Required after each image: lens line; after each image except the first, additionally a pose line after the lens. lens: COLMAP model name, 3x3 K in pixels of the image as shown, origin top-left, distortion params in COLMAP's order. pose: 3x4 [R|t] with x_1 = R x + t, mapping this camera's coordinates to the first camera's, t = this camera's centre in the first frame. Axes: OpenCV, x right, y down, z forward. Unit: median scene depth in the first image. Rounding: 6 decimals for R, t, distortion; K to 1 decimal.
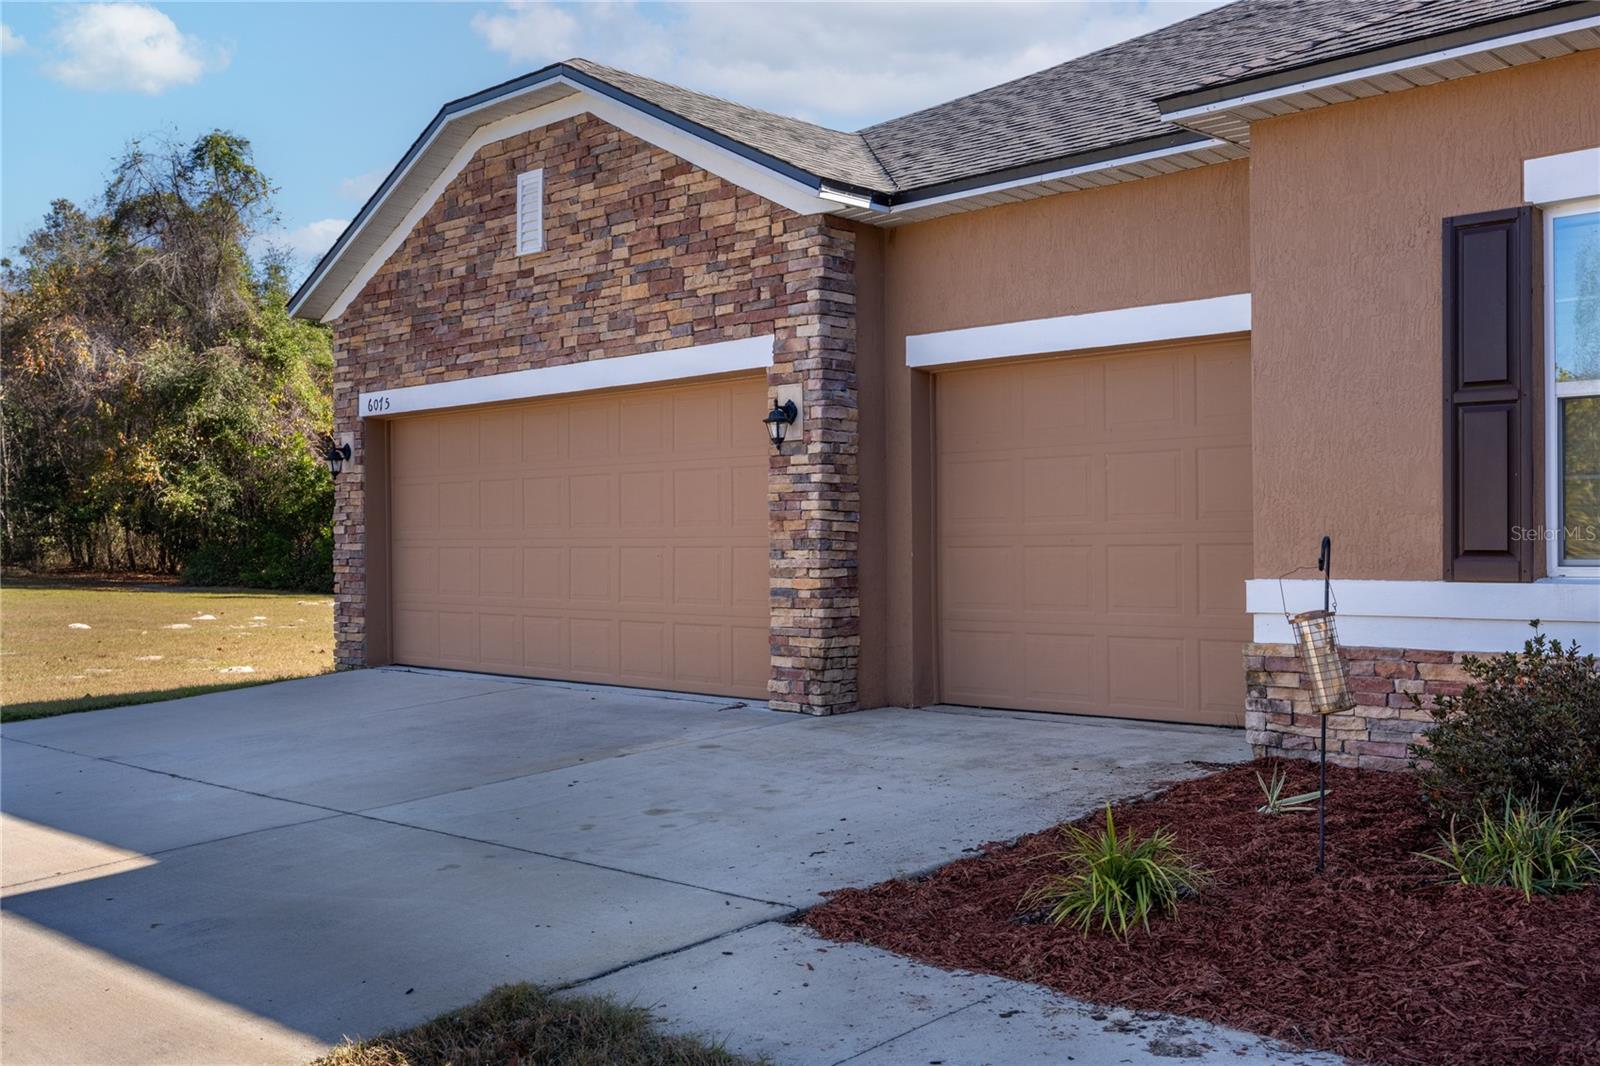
lens RADIAL K [[1591.4, 0, 788.7], [0, 1591.4, 534.2], [0, 0, 1]] dist [-0.005821, 0.000000]
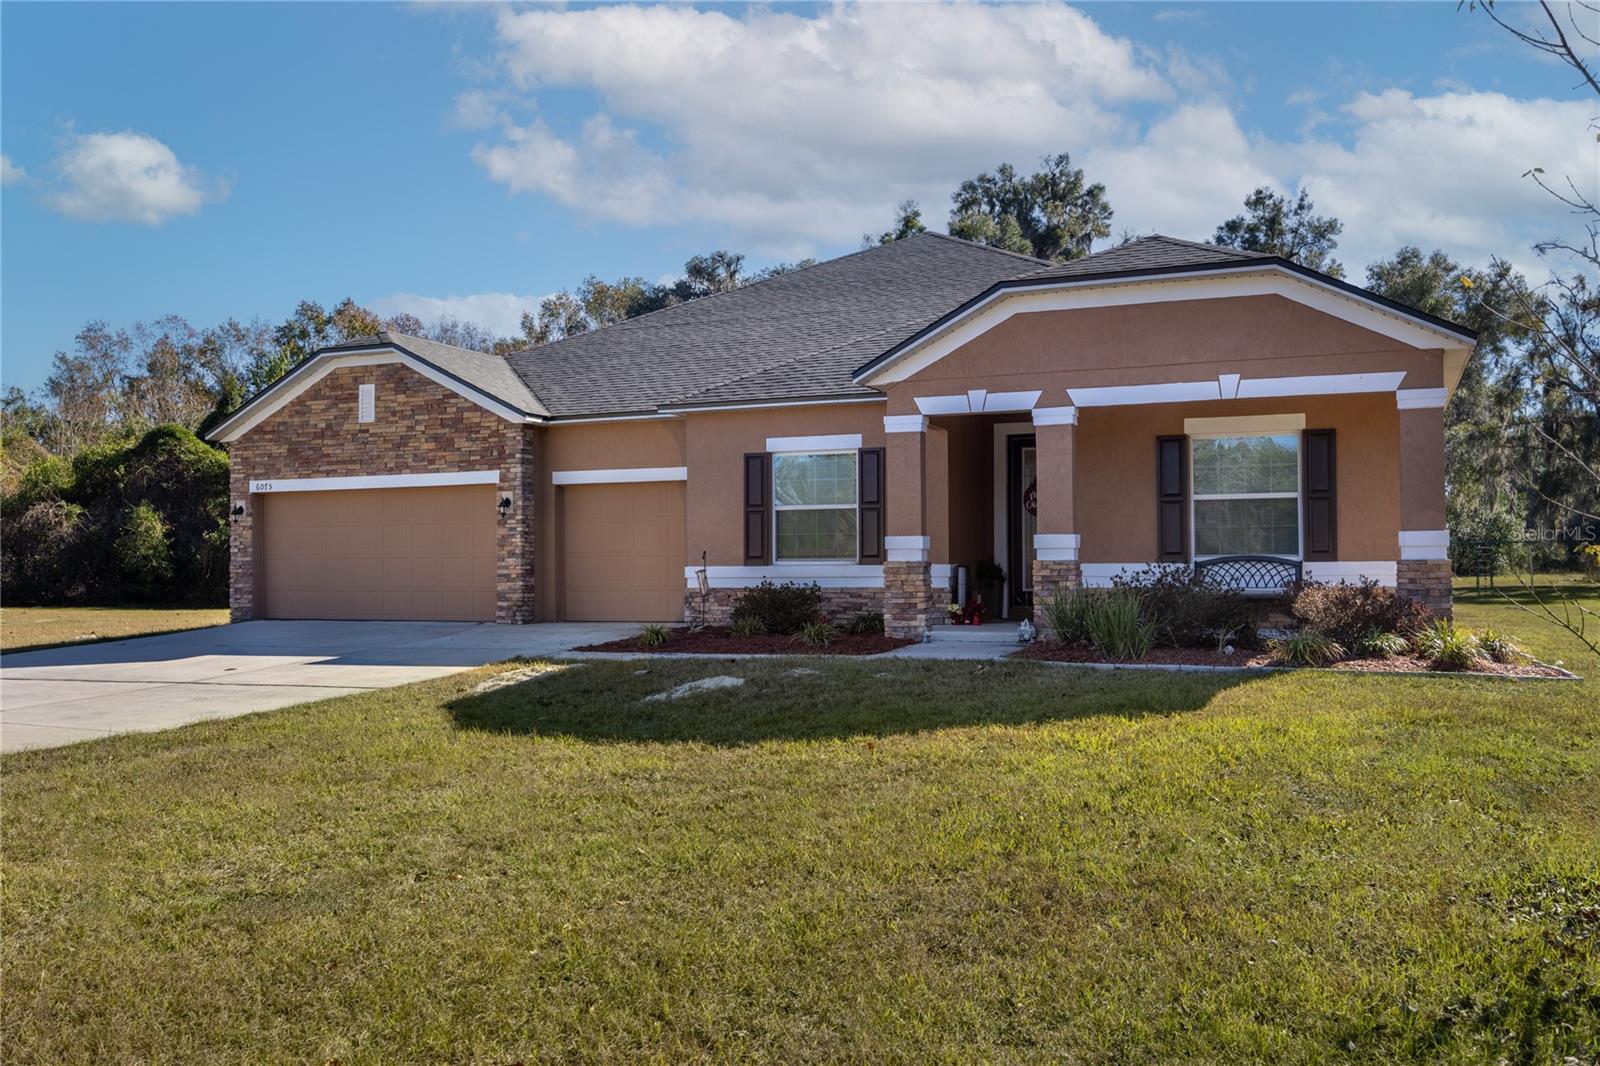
lens RADIAL K [[1483.9, 0, 806.5], [0, 1483.9, 538.1], [0, 0, 1]] dist [-0.001637, 0.009861]
pose [[0.936151, 0.008250, 0.351501, -0.351105], [-0.002292, 0.999847, -0.017363, 0.016554], [-0.351591, 0.015449, 0.936026, -1.238612]]
